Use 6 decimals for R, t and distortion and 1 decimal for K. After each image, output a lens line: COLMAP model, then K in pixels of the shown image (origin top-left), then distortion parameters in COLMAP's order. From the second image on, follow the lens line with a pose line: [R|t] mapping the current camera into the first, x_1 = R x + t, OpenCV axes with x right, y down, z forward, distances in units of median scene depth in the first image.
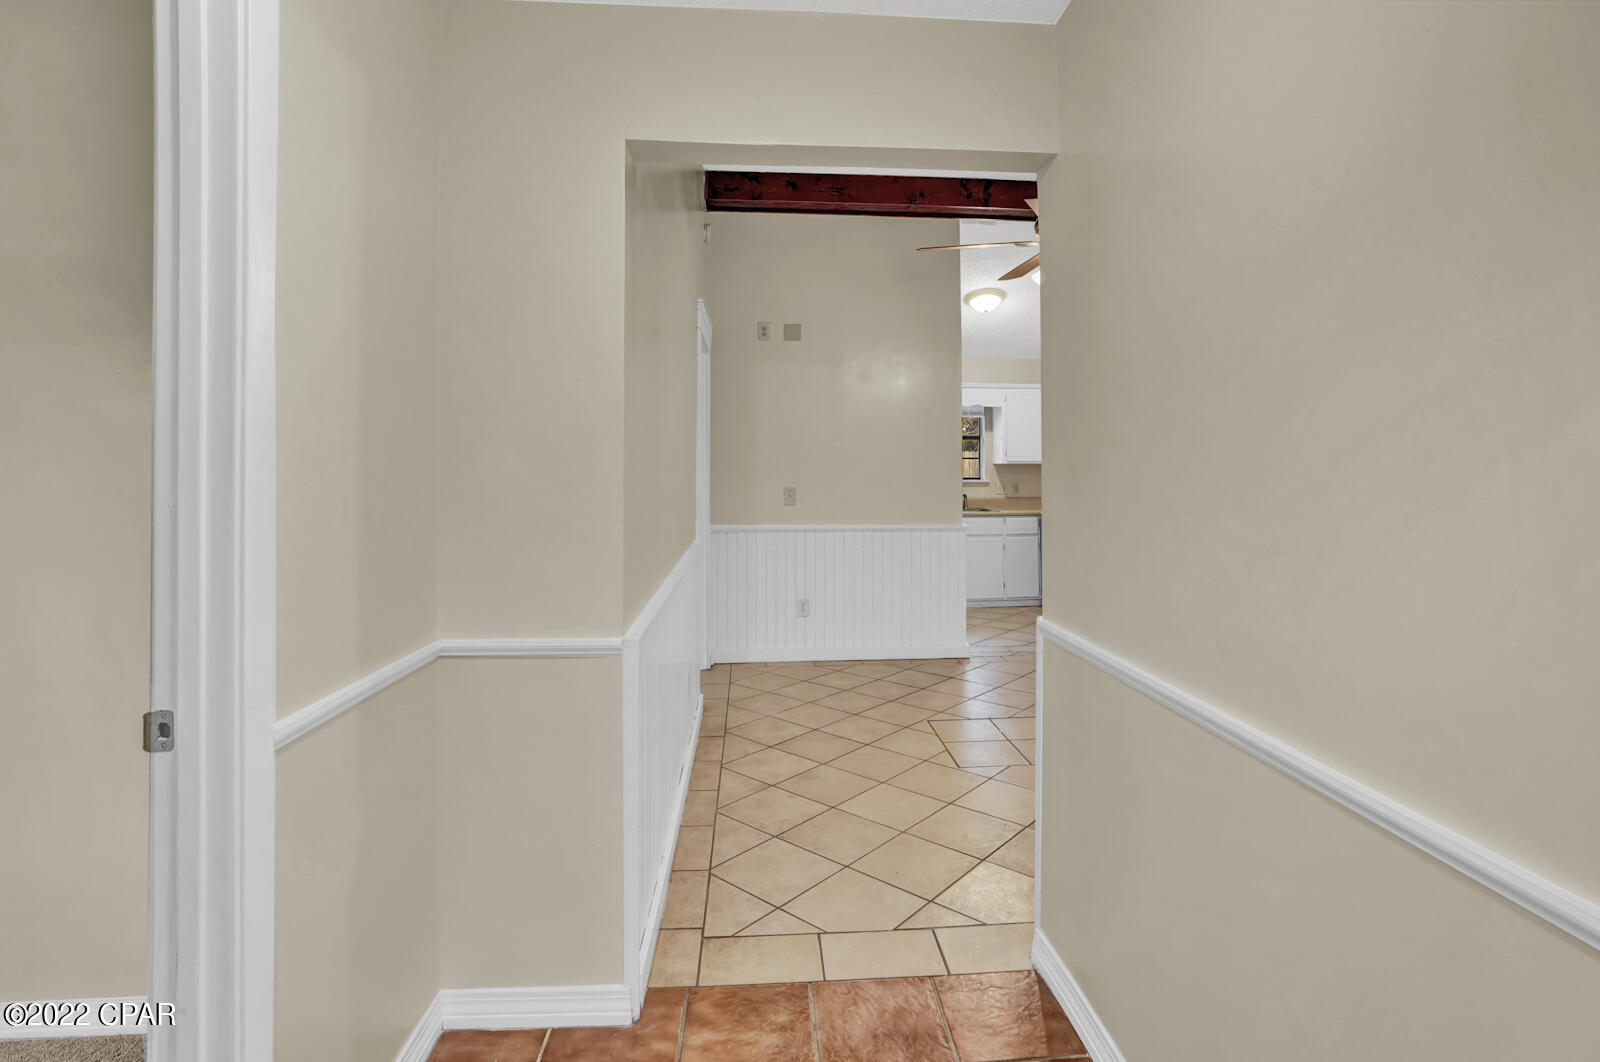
lens RADIAL K [[770.0, 0, 802.8], [0, 770.0, 467.4], [0, 0, 1]] dist [-0.070457, 0.023424]
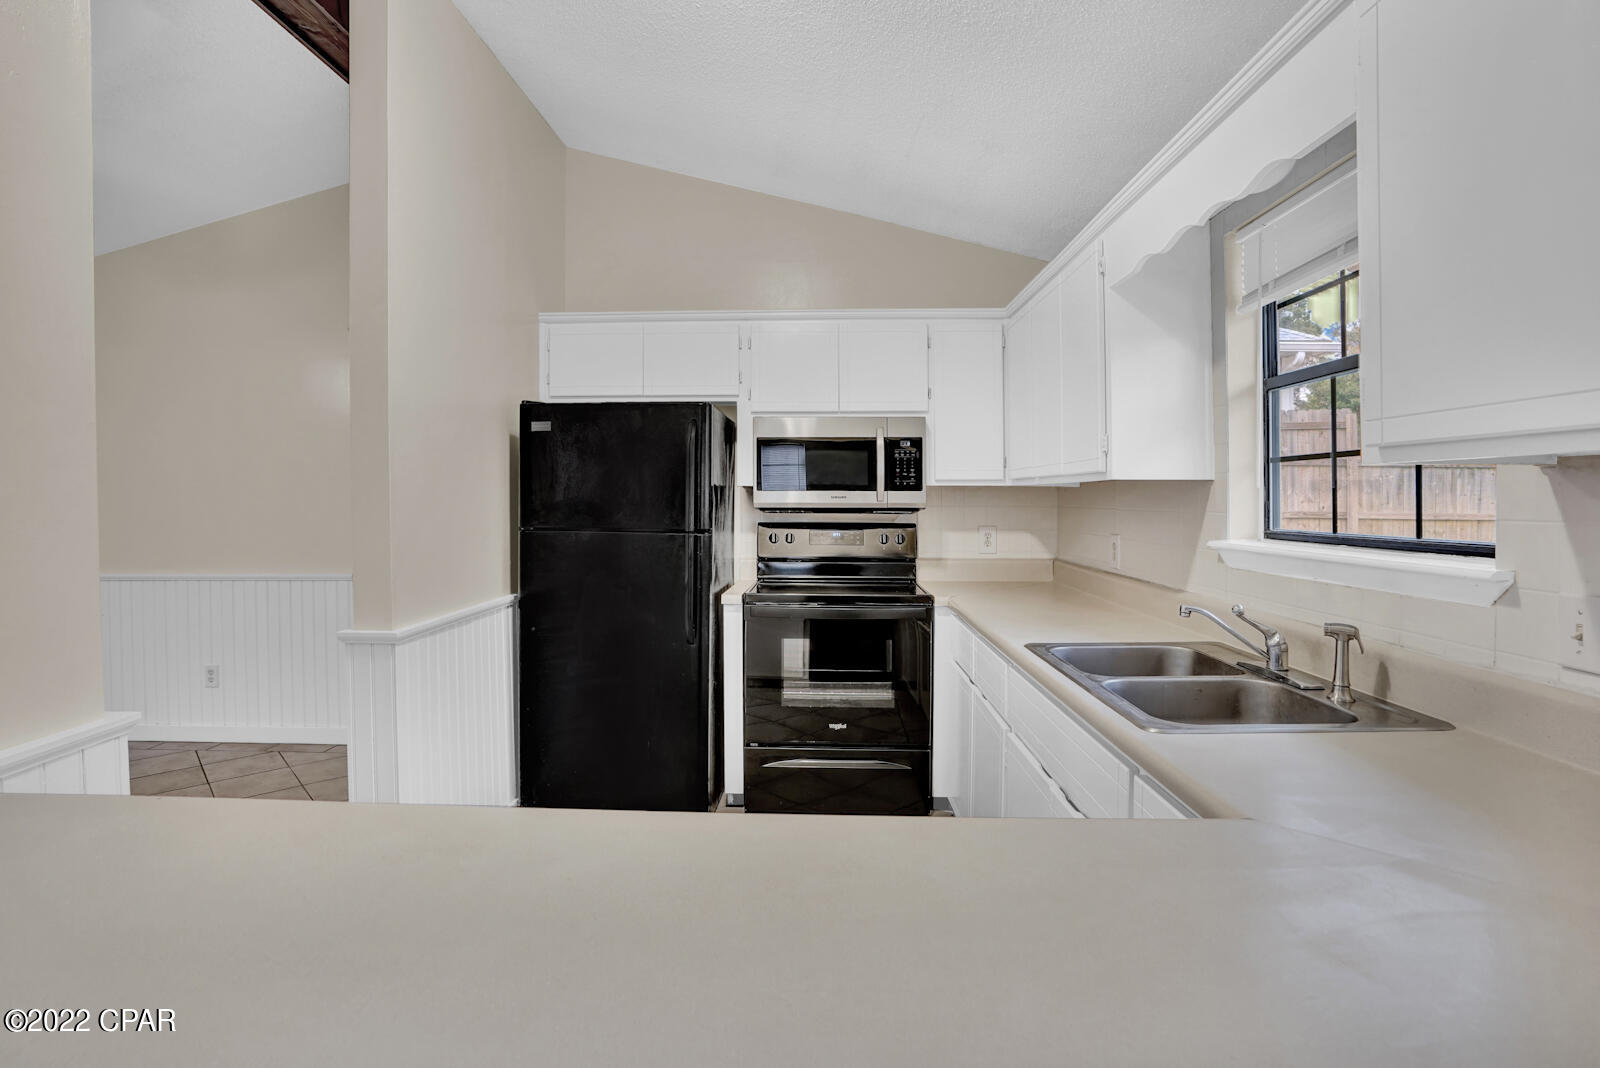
lens RADIAL K [[775.3, 0, 802.9], [0, 775.3, 508.4], [0, 0, 1]] dist [-0.059793, 0.022244]
pose [[-0.088552, 0.010681, -0.996014, 0.629574], [-0.001080, 0.999941, 0.010819, 0.003861], [0.996071, 0.002033, -0.088535, 1.330295]]
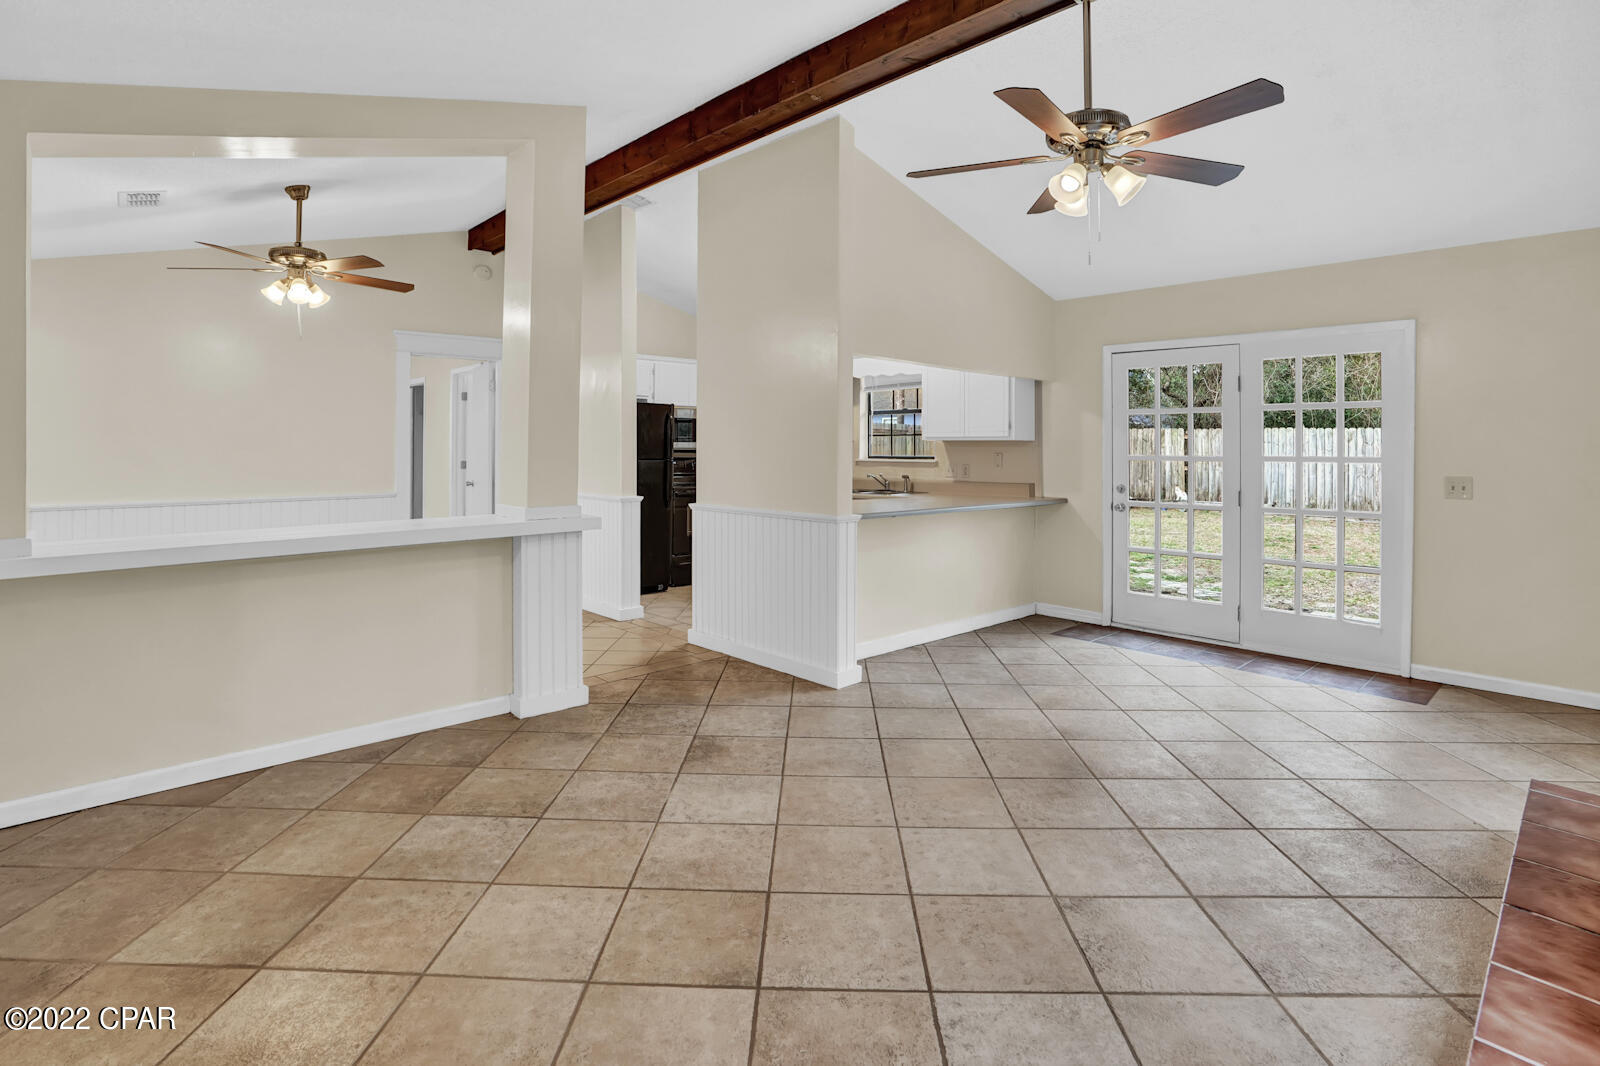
lens RADIAL K [[794.3, 0, 807.3], [0, 794.3, 449.7], [0, 0, 1]] dist [-0.058936, 0.020066]
pose [[0.652460, 0.000021, -0.757823, 1.248660], [-0.005542, 0.999973, -0.004745, 0.015408], [0.757803, 0.007296, 0.652442, 0.487429]]
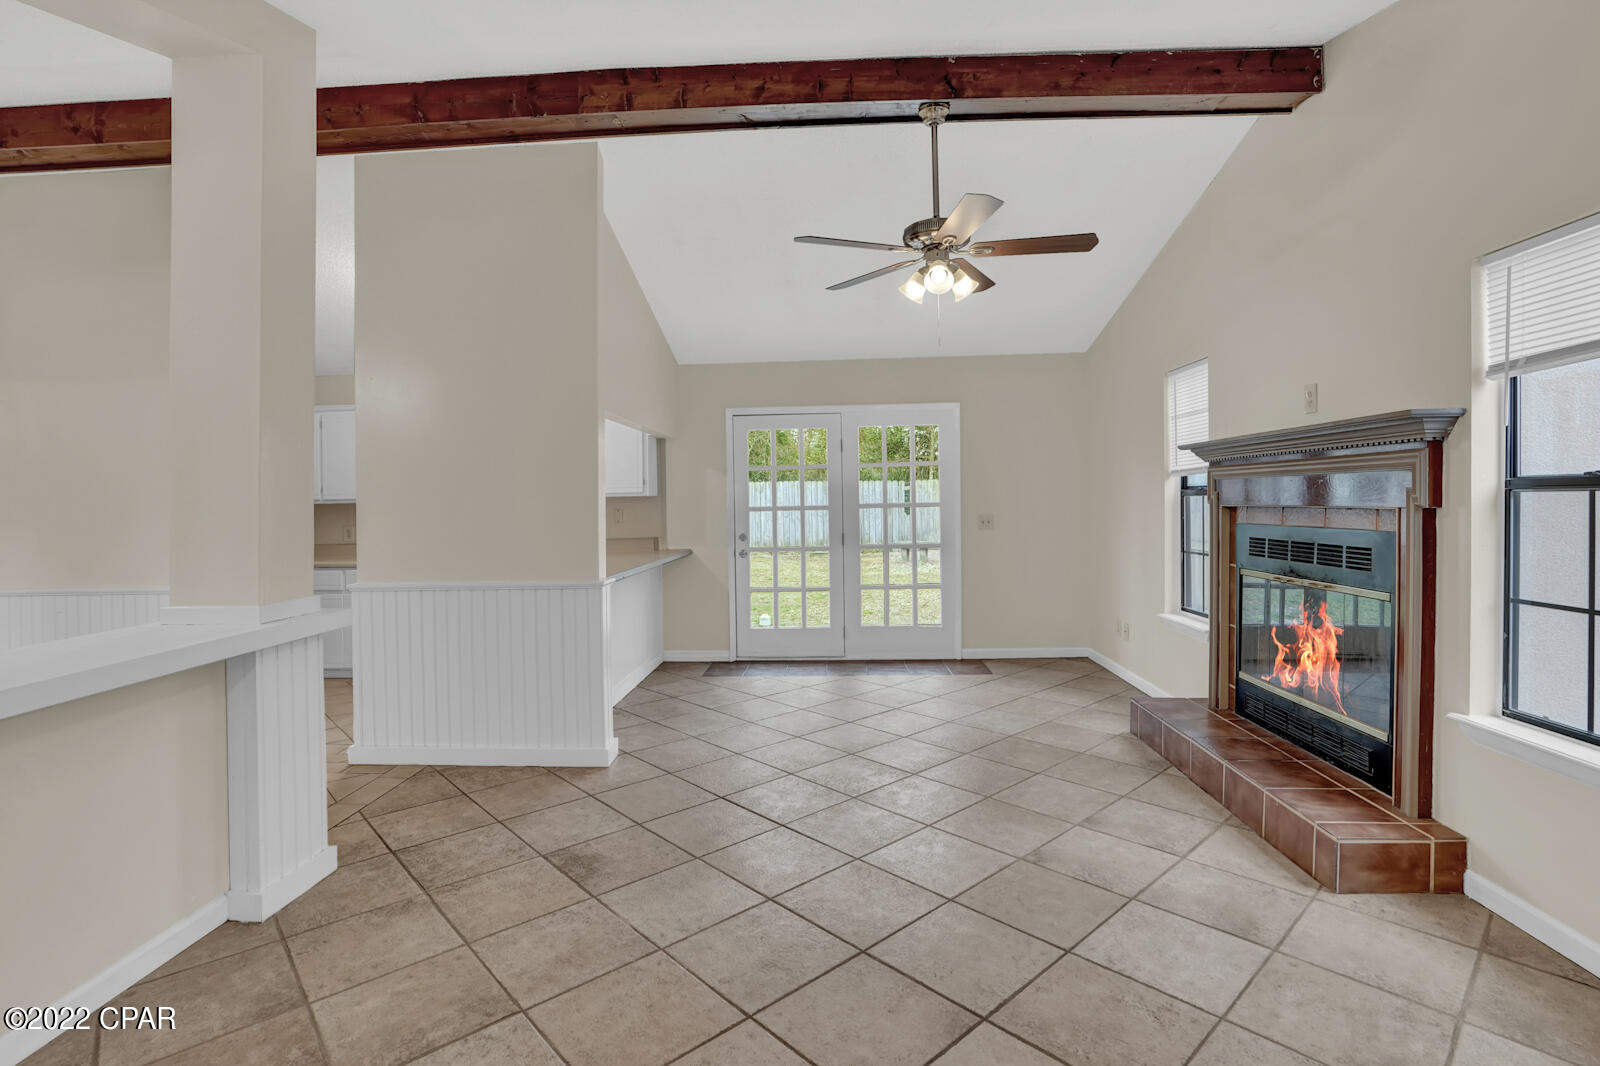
lens RADIAL K [[775.3, 0, 802.9], [0, 775.3, 507.4], [0, 0, 1]] dist [-0.059793, 0.022244]
pose [[0.994481, -0.026384, -0.101541, 0.911604], [0.026892, 0.999632, 0.003629, 0.013980], [0.101408, -0.006340, 0.994825, 0.336405]]
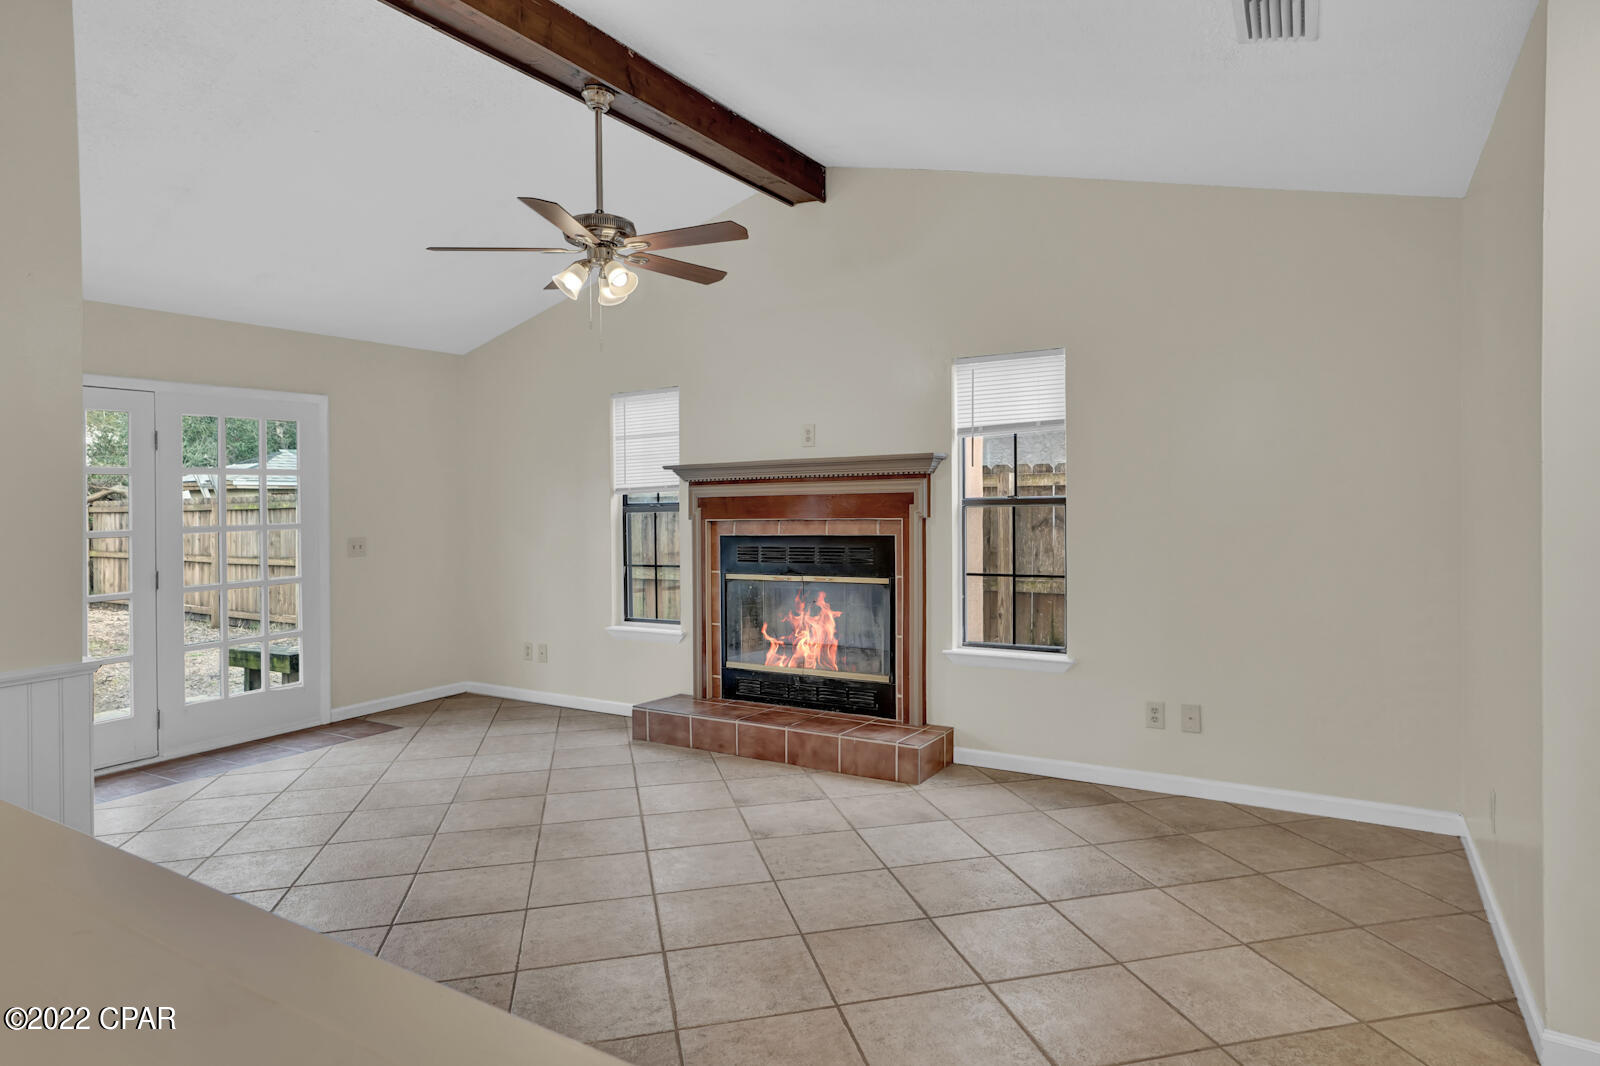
lens RADIAL K [[903.0, 0, 805.0], [0, 903.0, 538.9], [0, 0, 1]] dist [0.000298, 0.000212]
pose [[0.574431, -0.050494, 0.816994, 0.464377], [0.026188, 0.998718, 0.043313, 0.005186], [-0.818134, -0.003485, 0.575017, 0.451492]]
